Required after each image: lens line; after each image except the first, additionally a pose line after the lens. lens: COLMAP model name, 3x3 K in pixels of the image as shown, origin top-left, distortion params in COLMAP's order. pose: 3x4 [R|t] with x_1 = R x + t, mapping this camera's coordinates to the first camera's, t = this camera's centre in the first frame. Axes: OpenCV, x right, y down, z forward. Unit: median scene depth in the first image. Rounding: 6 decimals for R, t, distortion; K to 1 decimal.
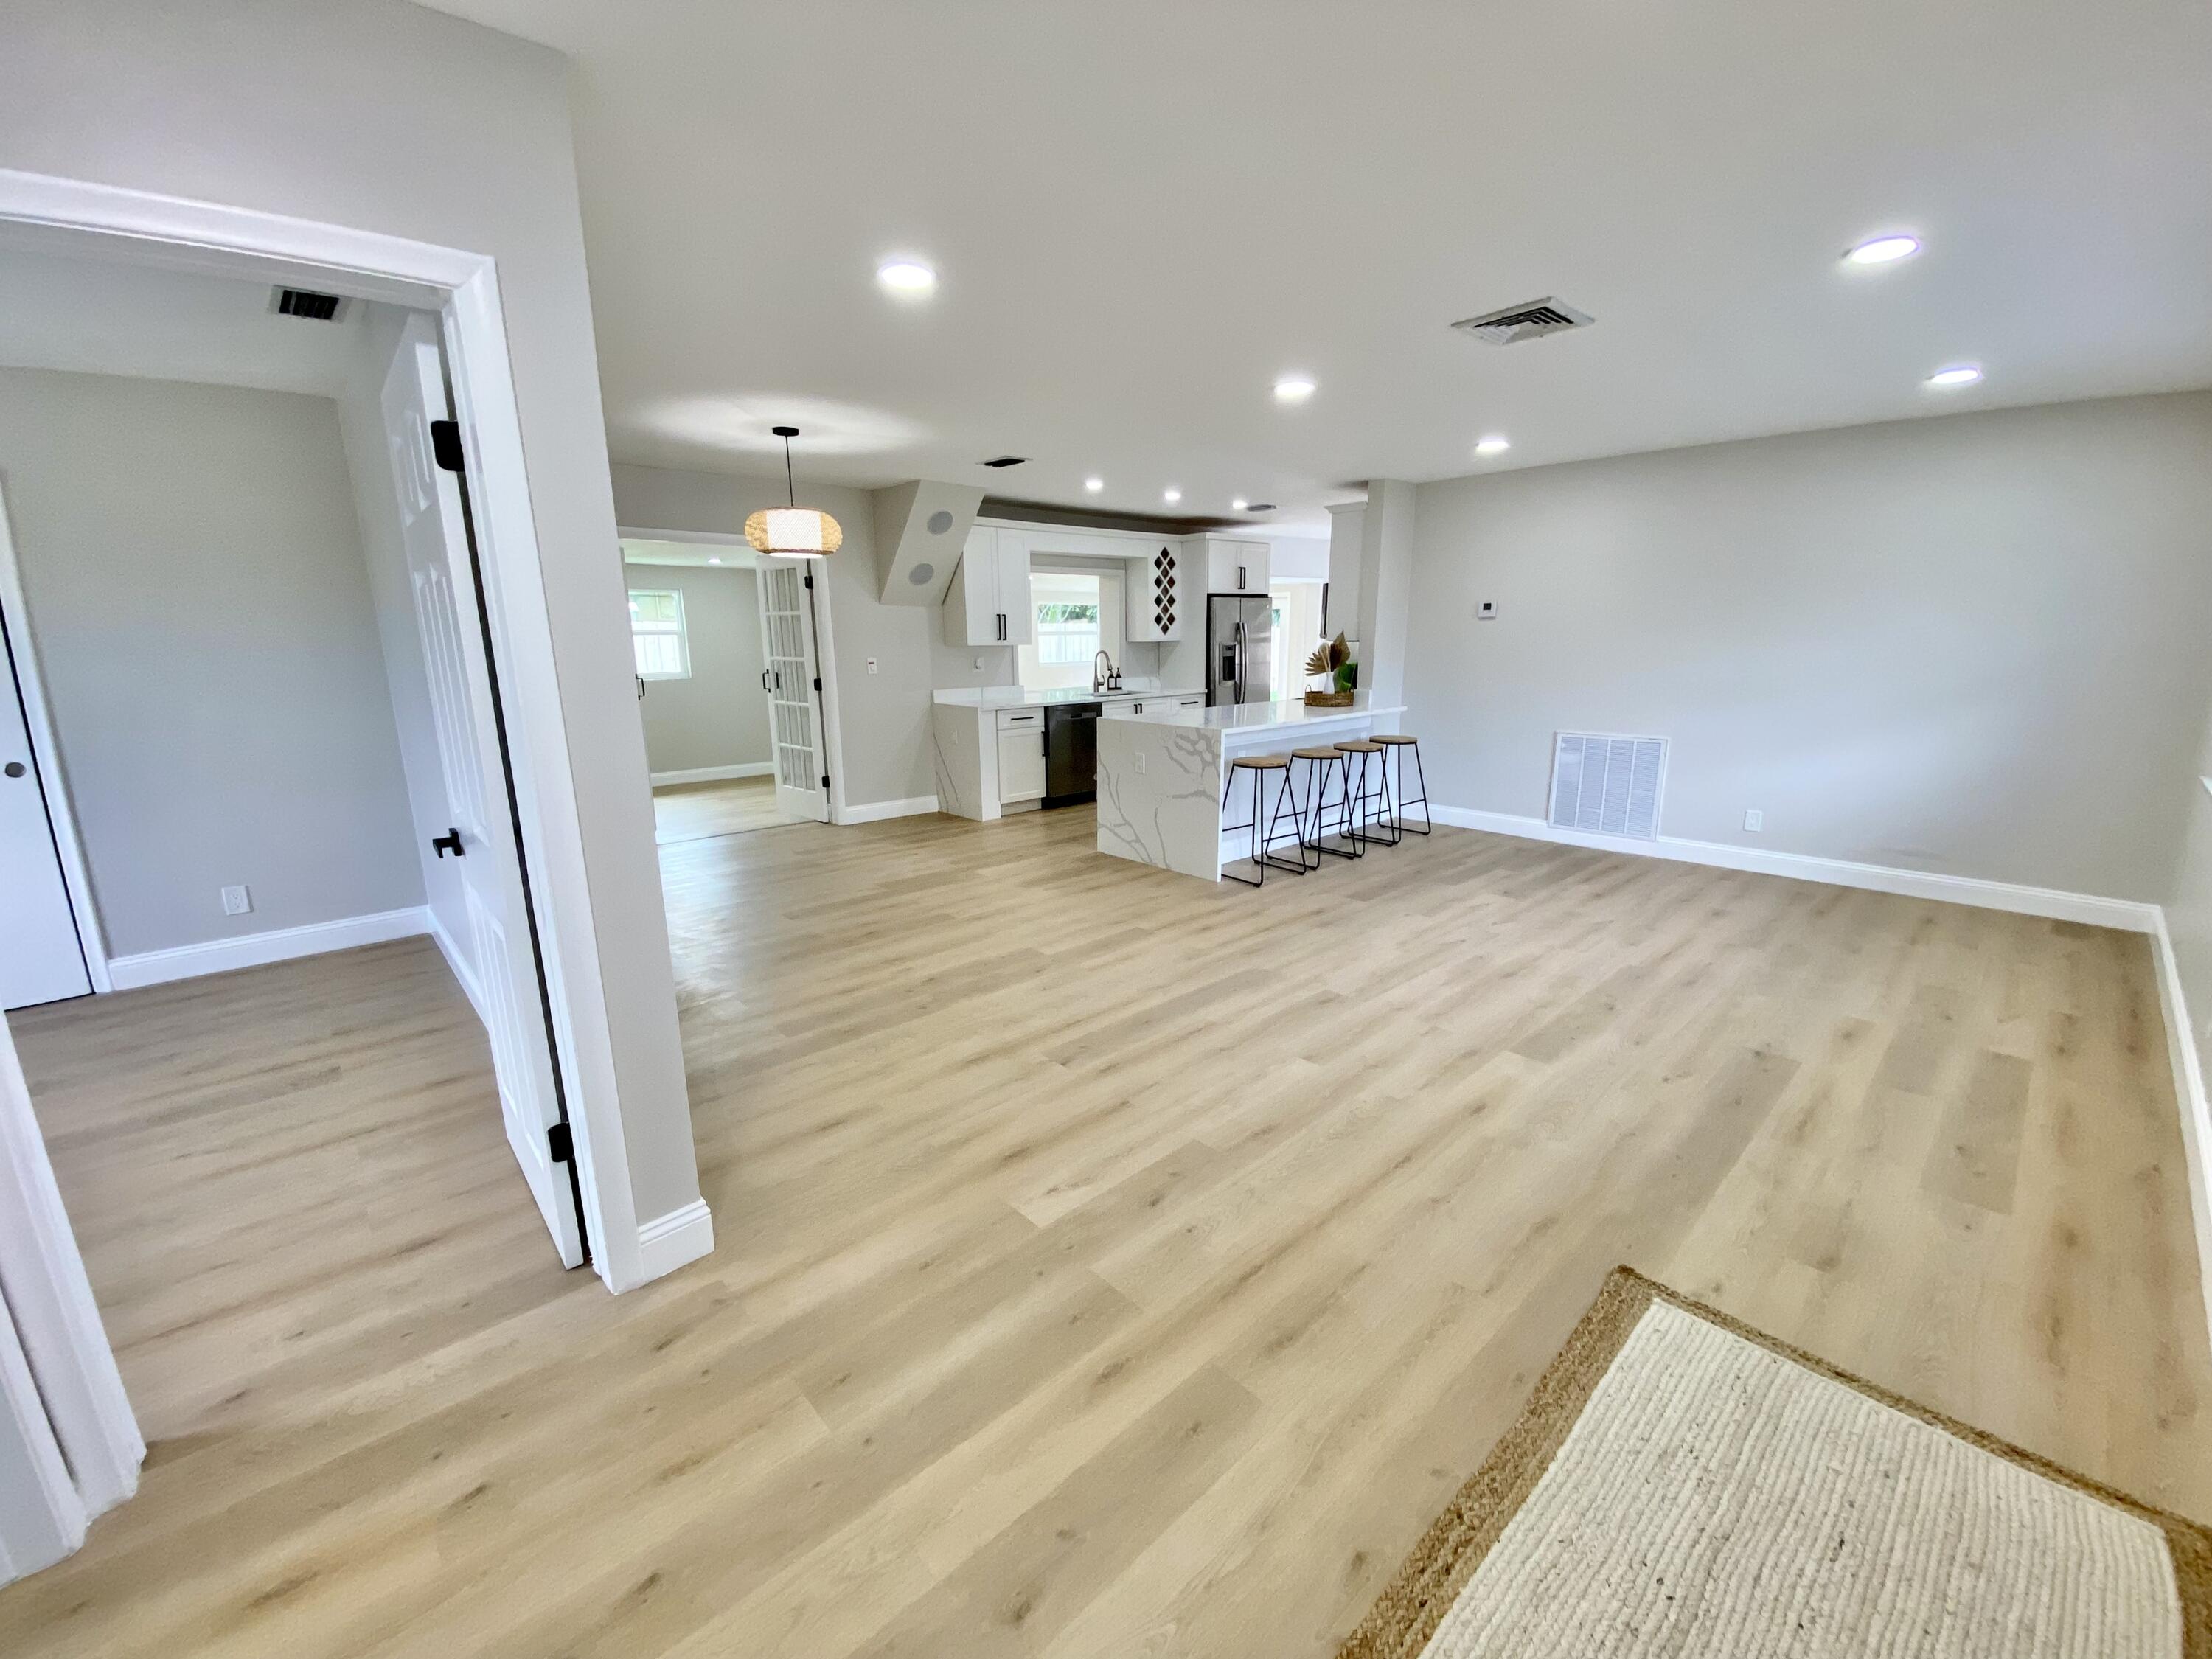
lens RADIAL K [[874.7, 0, 1103.4], [0, 874.7, 841.9], [0, 0, 1]] dist [0.020789, -0.021891]
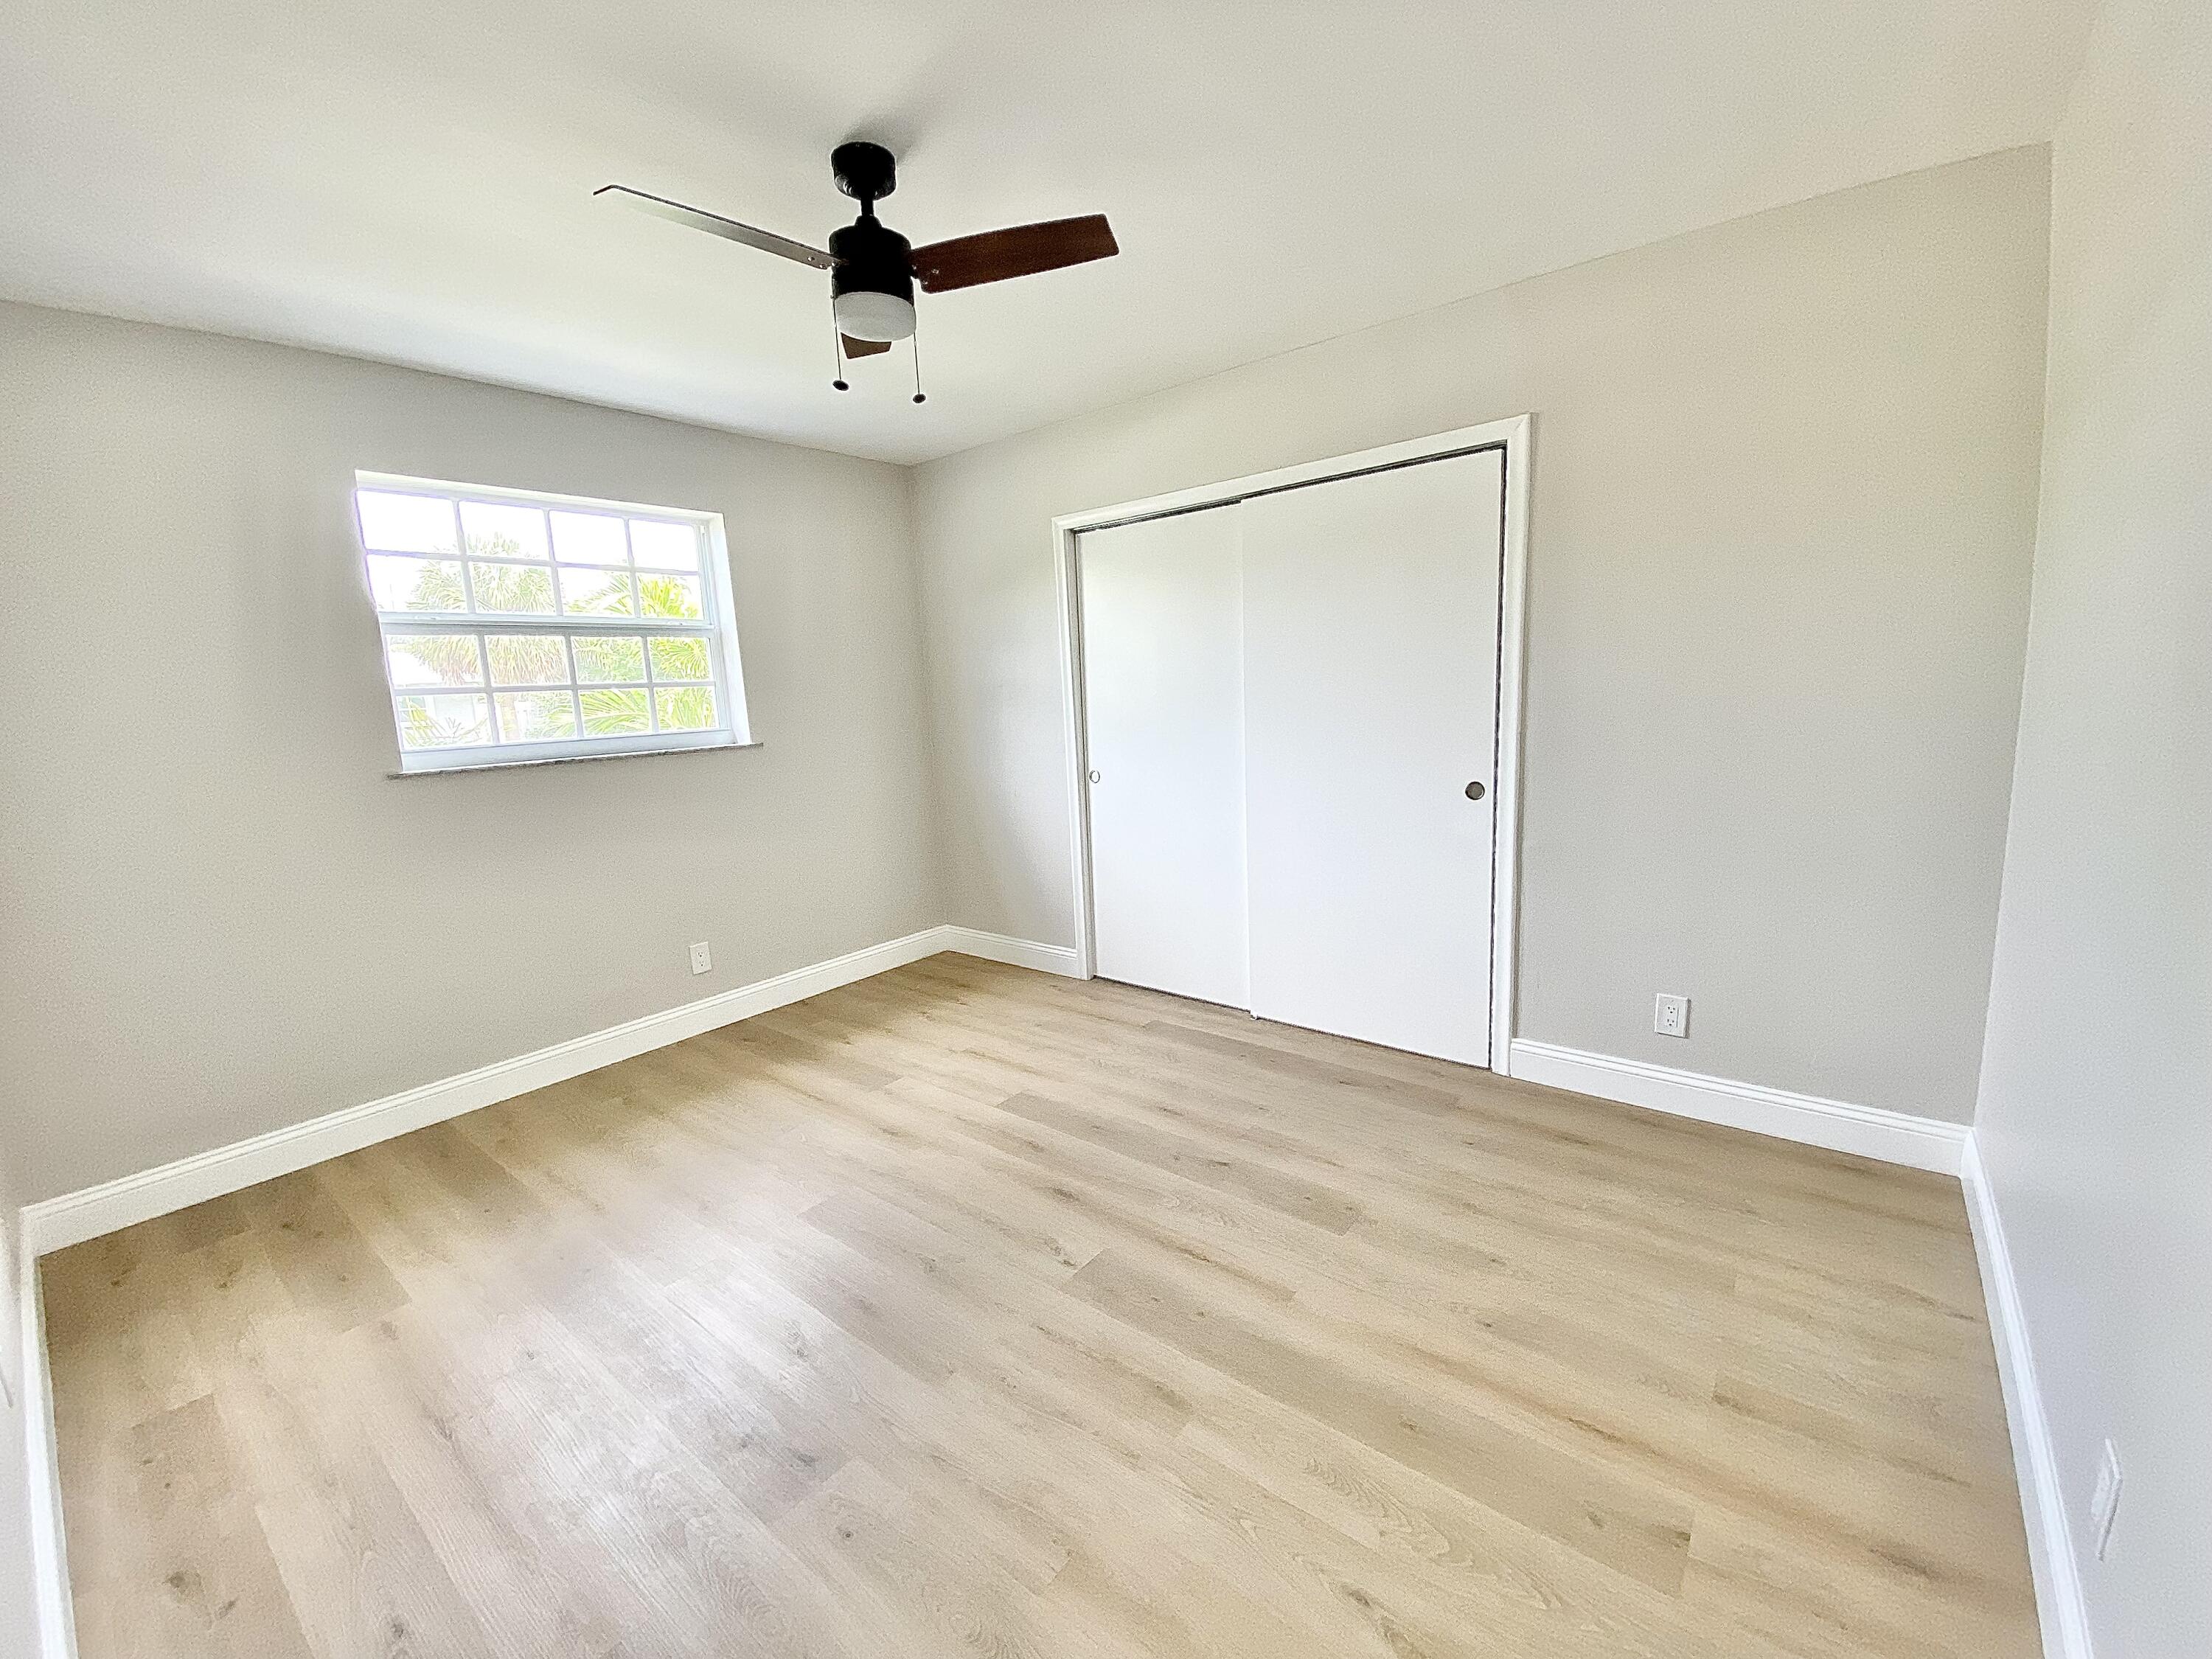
lens RADIAL K [[918.9, 0, 1106.0], [0, 918.9, 829.5], [0, 0, 1]] dist [-0.001279, -0.000168]
pose [[0.147125, 0.157828, -0.976445, -0.283611], [-0.186697, 0.973874, 0.129282, -0.060617], [0.971339, 0.163278, 0.172747, 0.316437]]
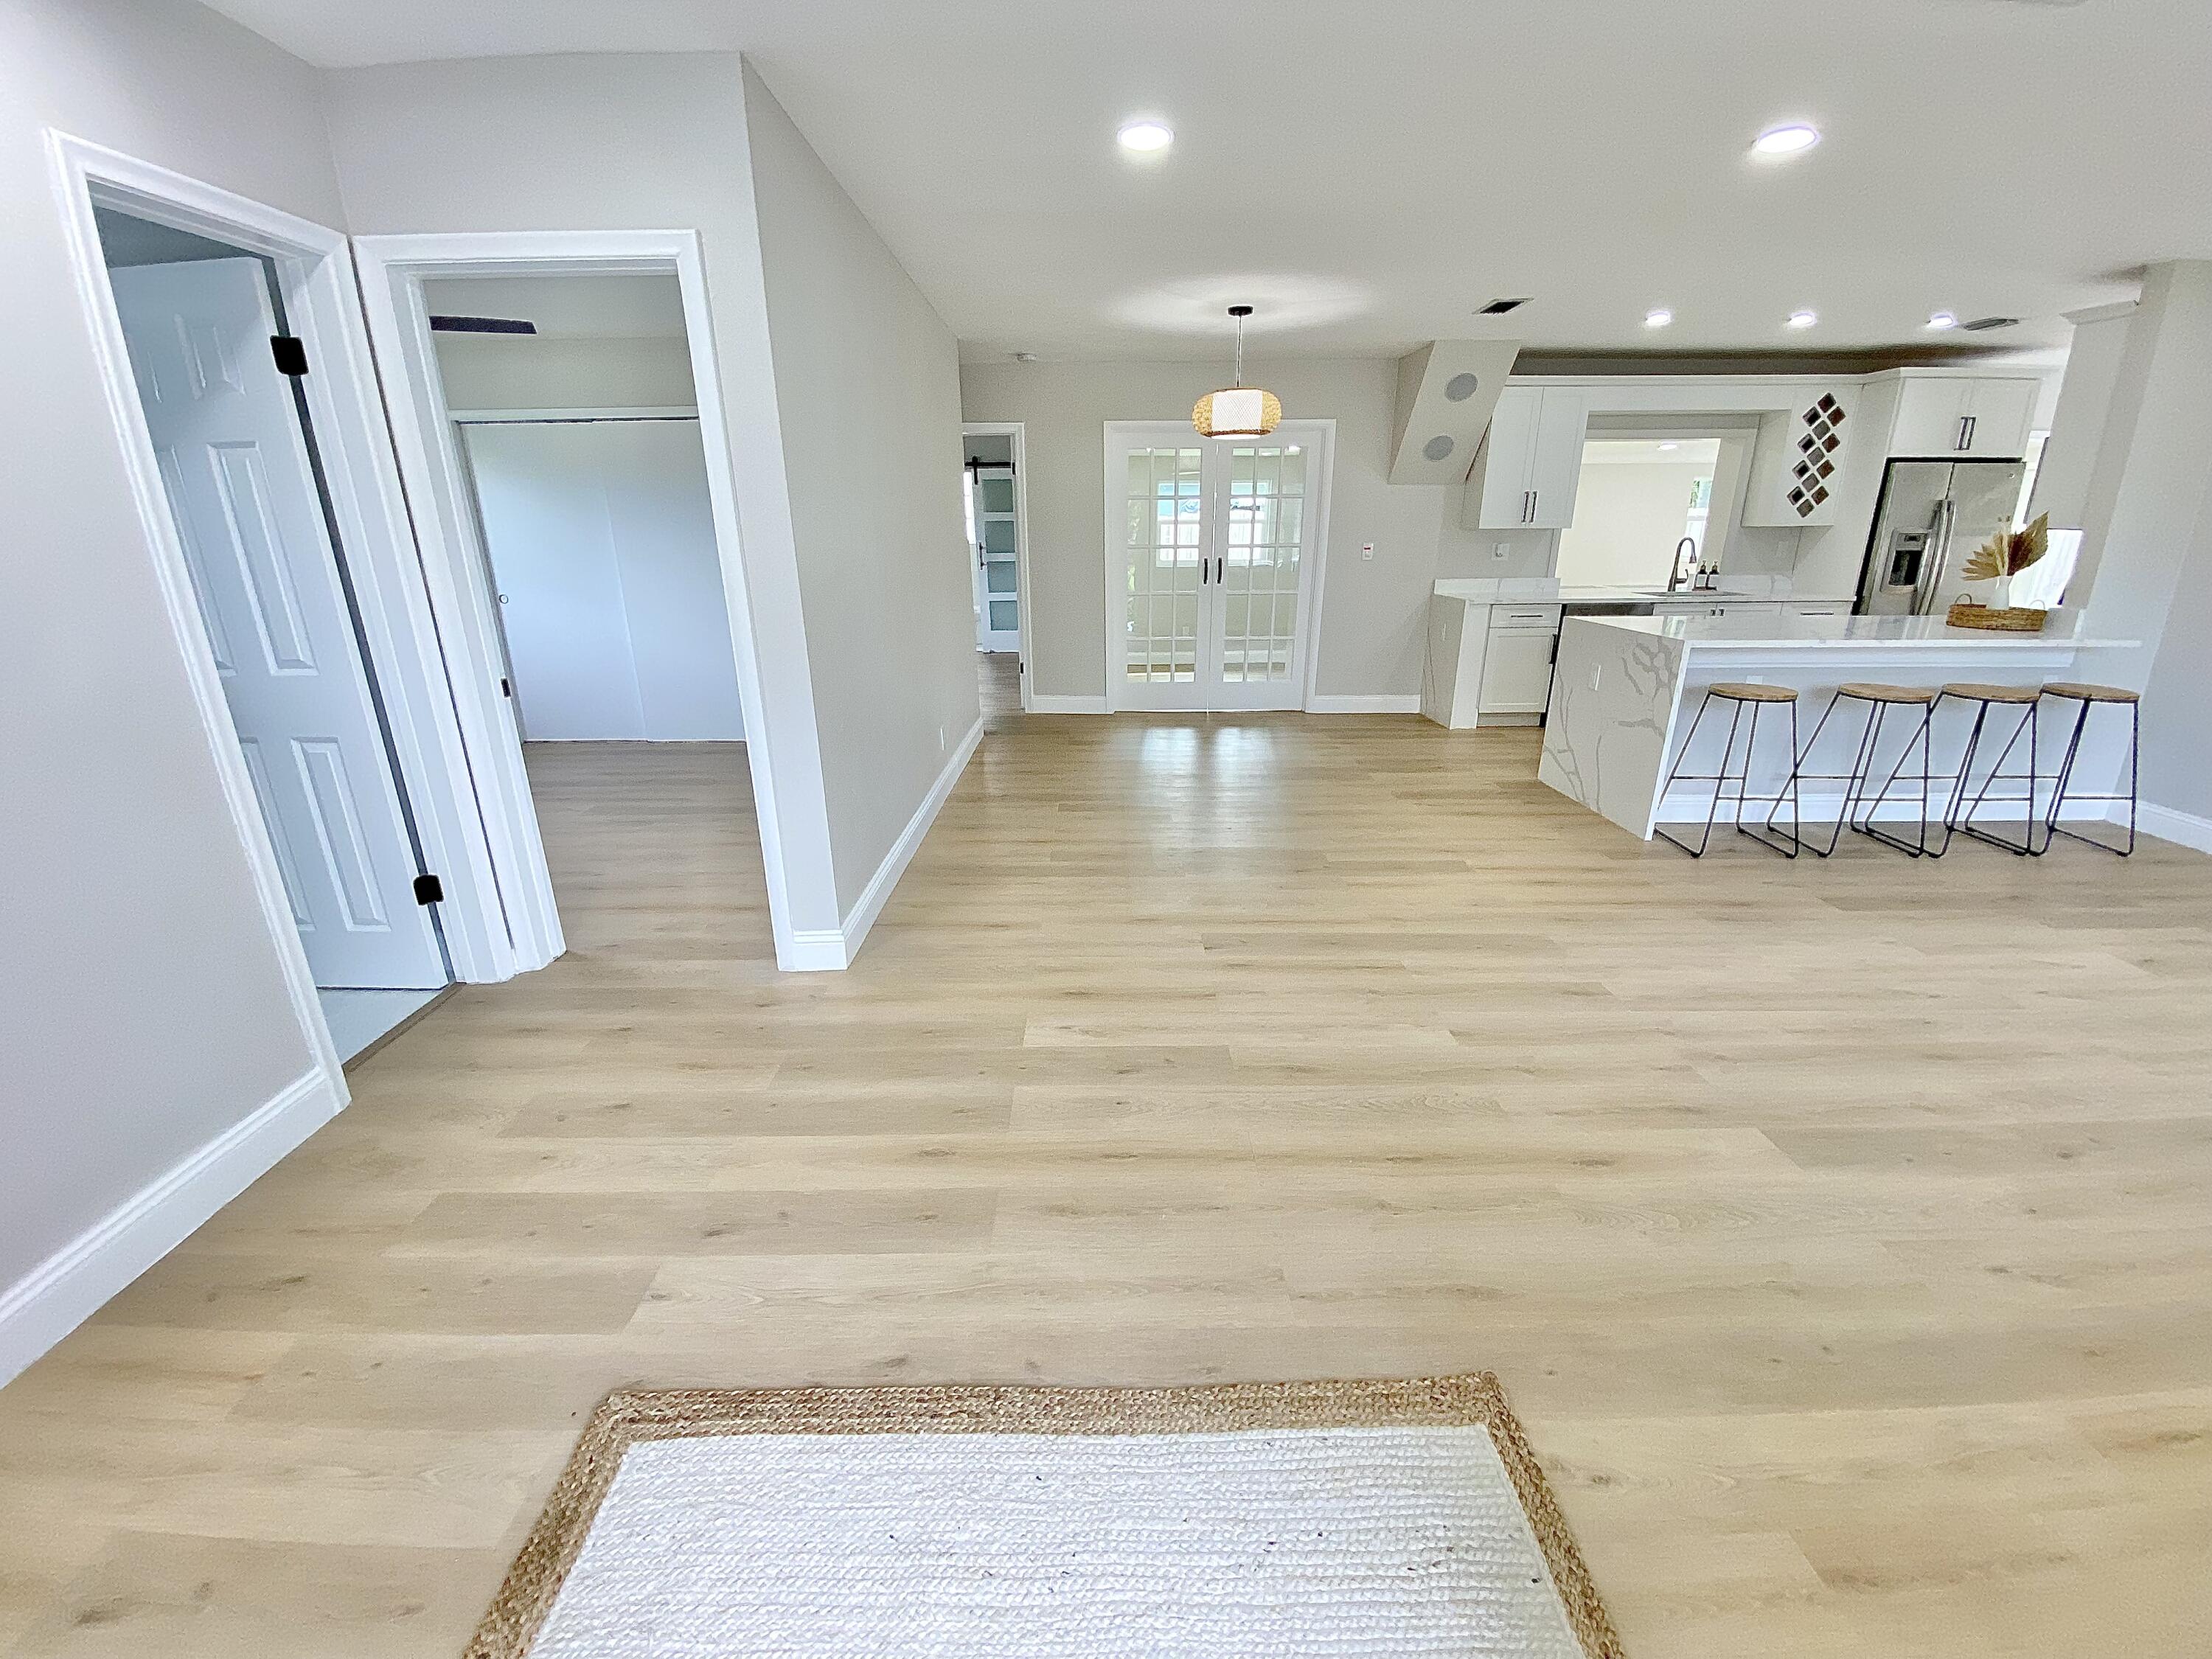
lens RADIAL K [[890.5, 0, 1103.8], [0, 890.5, 826.4], [0, 0, 1]] dist [0.017364, -0.021056]
pose [[0.739928, 0.215407, -0.637265, 0.260972], [-0.155429, 0.976455, 0.149590, -0.008788], [0.654484, -0.011636, 0.755987, 0.082737]]
